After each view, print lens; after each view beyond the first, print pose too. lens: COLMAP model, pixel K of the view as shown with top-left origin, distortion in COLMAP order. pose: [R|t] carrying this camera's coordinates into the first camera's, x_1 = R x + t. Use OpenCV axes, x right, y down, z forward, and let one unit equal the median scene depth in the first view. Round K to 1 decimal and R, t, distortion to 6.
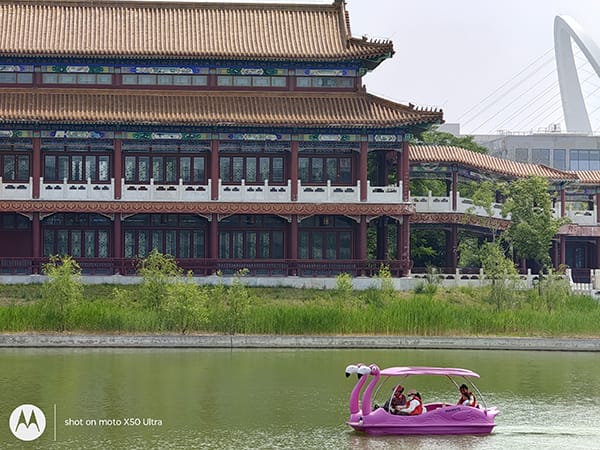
lens RADIAL K [[1240.6, 0, 300.0], [0, 1240.6, 225.0], [0, 0, 1]] dist [0.243171, -0.100841]
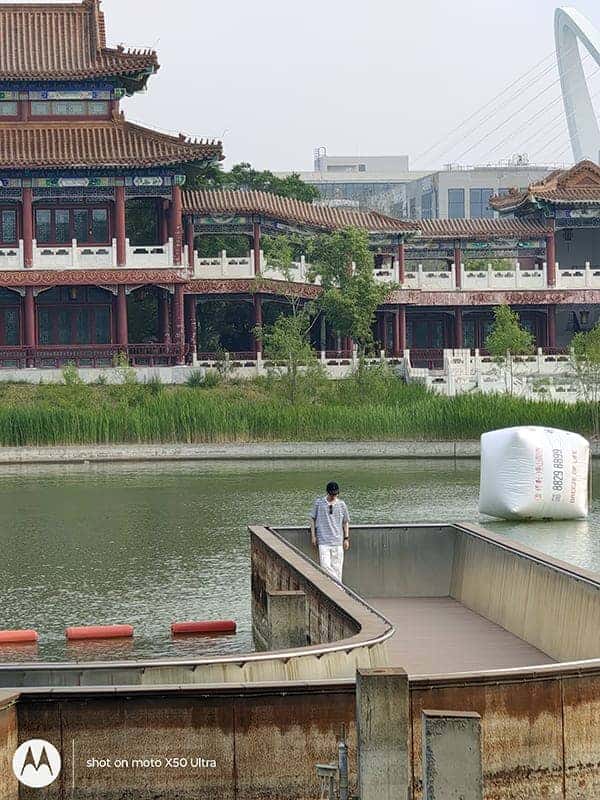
lens RADIAL K [[1654.1, 0, 300.2], [0, 1654.1, 318.4], [0, 0, 1]] dist [0.243171, -0.100841]
pose [[0.998568, -0.022285, -0.048627, 0.205213], [0.022950, 0.999650, 0.013149, 0.001838], [0.048317, -0.014246, 0.998730, 0.002293]]
